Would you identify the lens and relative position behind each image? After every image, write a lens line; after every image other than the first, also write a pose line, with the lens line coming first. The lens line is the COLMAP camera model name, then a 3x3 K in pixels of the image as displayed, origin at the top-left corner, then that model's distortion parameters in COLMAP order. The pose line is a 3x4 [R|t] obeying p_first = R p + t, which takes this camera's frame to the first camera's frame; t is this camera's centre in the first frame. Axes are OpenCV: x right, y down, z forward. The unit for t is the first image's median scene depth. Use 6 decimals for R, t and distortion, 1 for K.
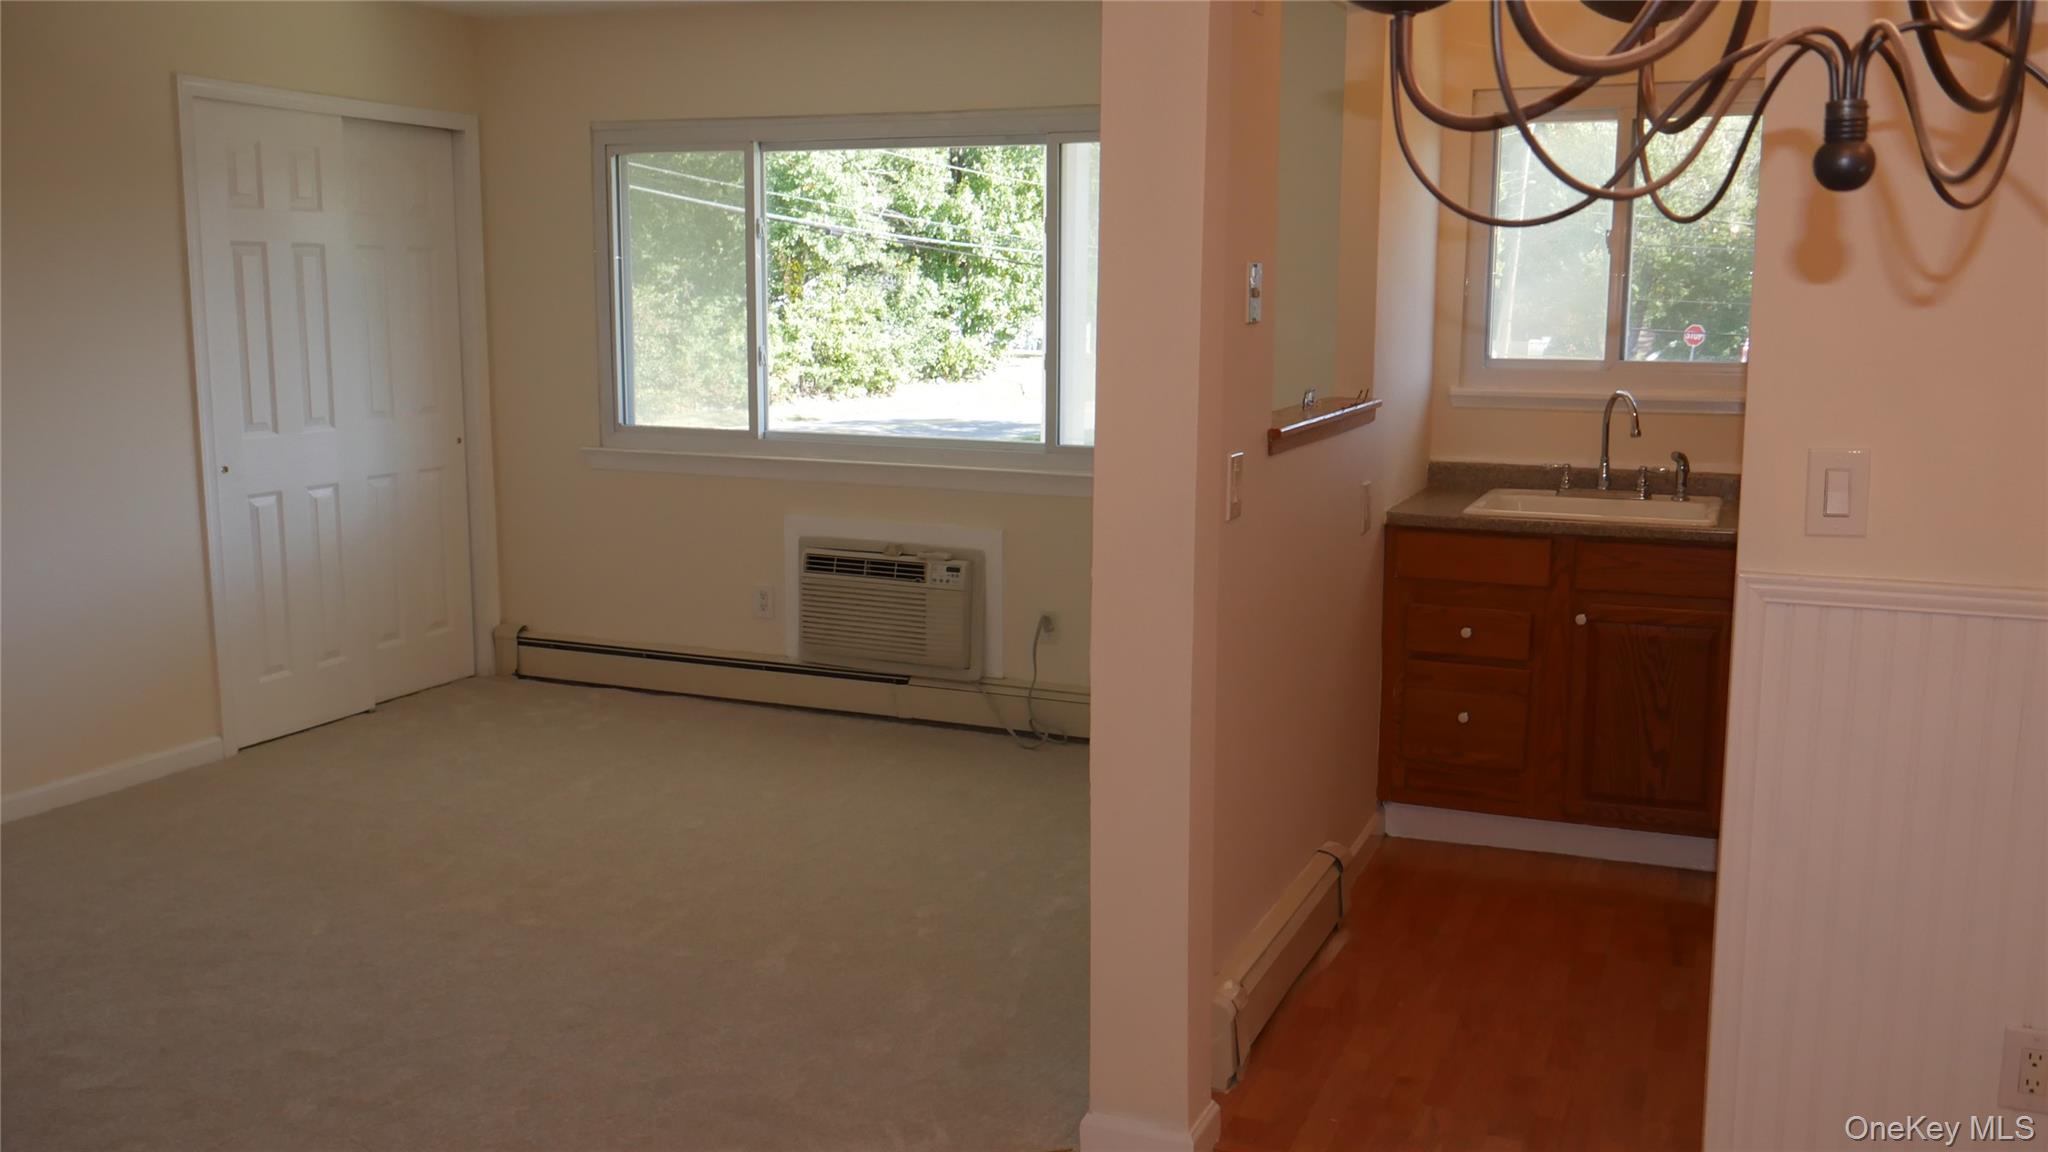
lens RADIAL K [[1742.8, 0, 1030.5], [0, 1742.8, 565.9], [0, 0, 1]] dist [-0.029021, 0.021462]
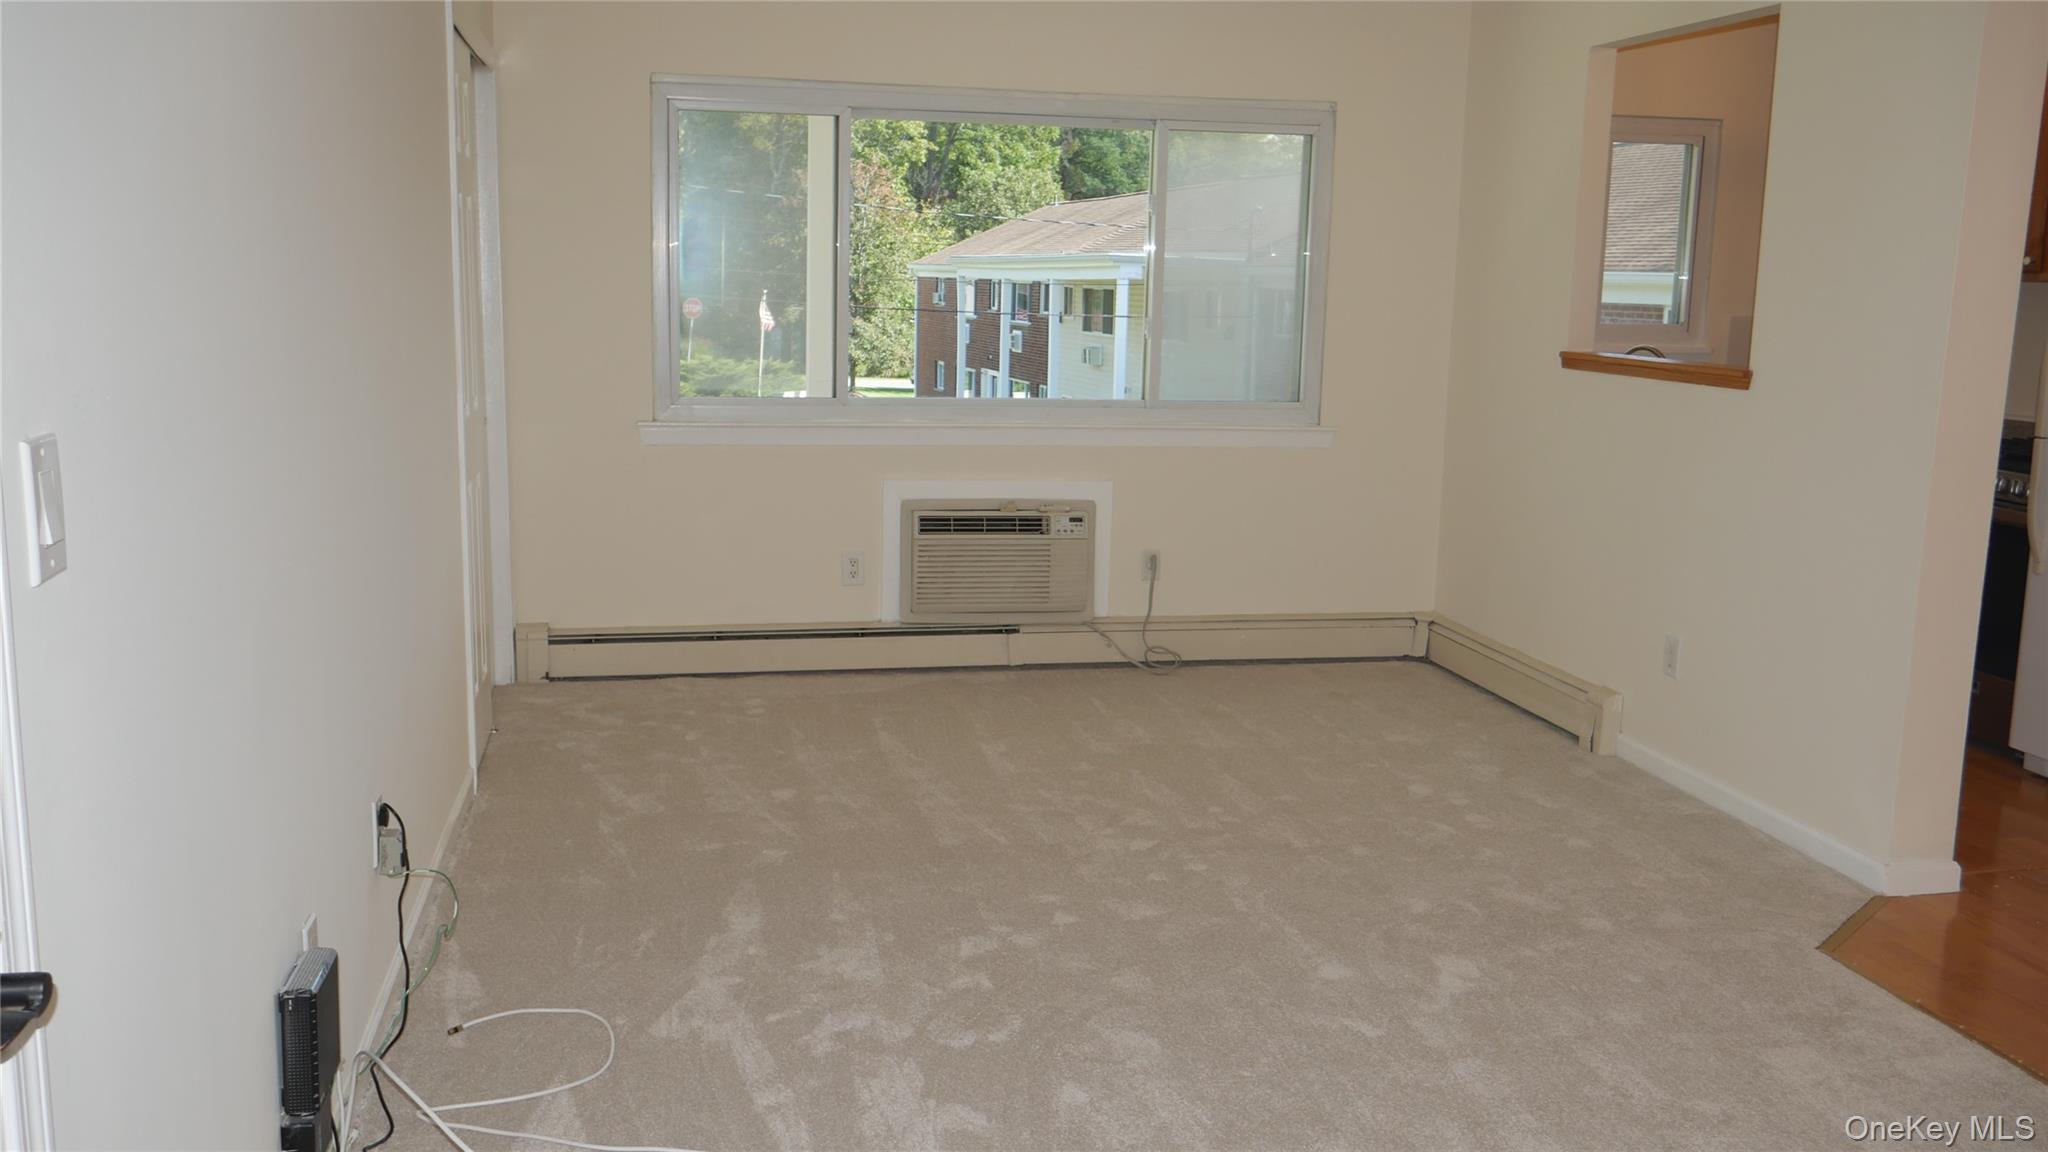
lens RADIAL K [[1742.8, 0, 1009.6], [0, 1742.8, 574.5], [0, 0, 1]] dist [-0.029021, 0.021462]
pose [[0.828037, -0.083795, 0.554376, -0.682168], [0.072550, 0.996469, 0.042255, -0.012939], [-0.555959, 0.005232, 0.831193, 0.126679]]
